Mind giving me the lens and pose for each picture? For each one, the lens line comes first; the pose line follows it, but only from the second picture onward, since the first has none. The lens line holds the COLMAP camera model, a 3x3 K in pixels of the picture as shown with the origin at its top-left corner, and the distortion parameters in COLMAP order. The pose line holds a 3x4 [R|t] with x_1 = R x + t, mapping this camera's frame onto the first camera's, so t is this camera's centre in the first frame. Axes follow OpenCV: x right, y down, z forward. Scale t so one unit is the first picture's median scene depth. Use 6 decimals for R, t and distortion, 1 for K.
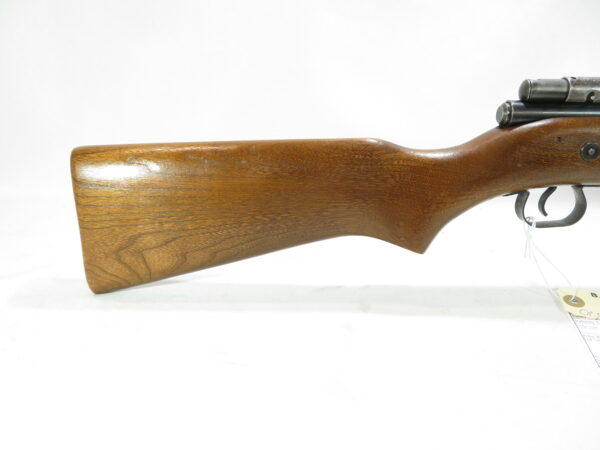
lens RADIAL K [[432.0, 0, 300.0], [0, 432.0, 225.0], [0, 0, 1]] dist [0.002715, 0.001728]
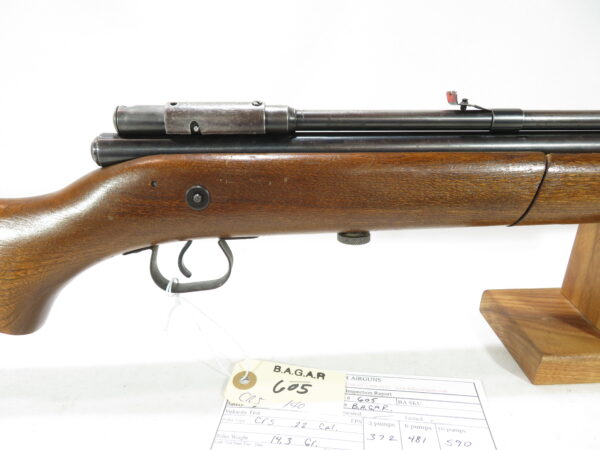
lens RADIAL K [[432.0, 0, 300.0], [0, 432.0, 225.0], [0, 0, 1]] dist [0.002715, 0.001728]
pose [[0.995274, -0.035327, 0.090449, 0.709709], [0.039138, 0.998404, -0.040717, -0.075389], [-0.088866, 0.044065, 0.995068, 0.198279]]
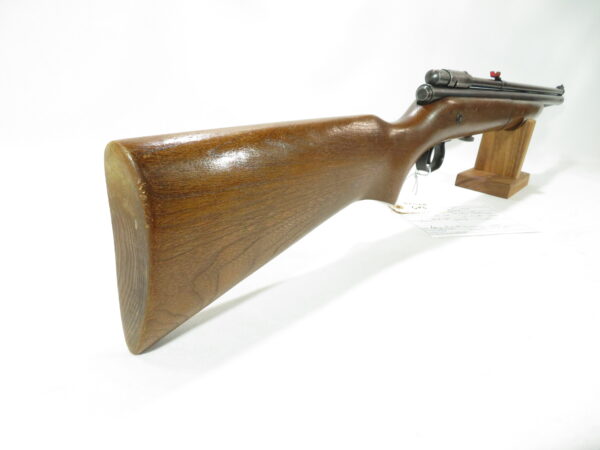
lens RADIAL K [[432.0, 0, 300.0], [0, 432.0, 225.0], [0, 0, 1]] dist [0.002715, 0.001728]
pose [[0.639649, -0.224187, 0.735248, -0.853084], [0.210958, 0.970995, 0.112541, -0.079234], [-0.739152, 0.083120, 0.668390, 0.366912]]
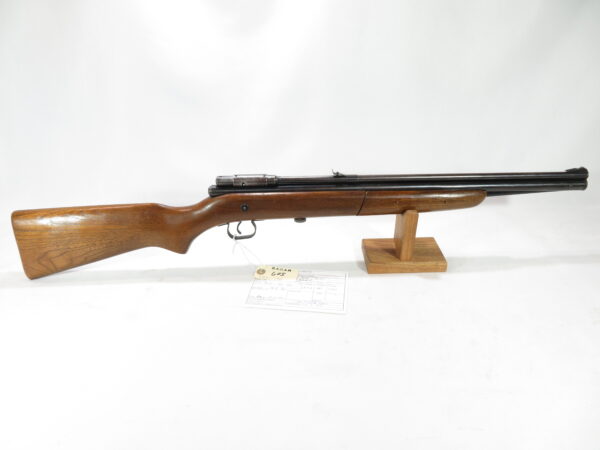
lens RADIAL K [[432.0, 0, 300.0], [0, 432.0, 225.0], [0, 0, 1]] dist [0.002715, 0.001728]
pose [[0.997423, -0.044185, 0.056533, 0.754005], [0.039958, 0.996469, 0.073841, -0.215821], [-0.059596, -0.071392, 0.995666, -1.188973]]
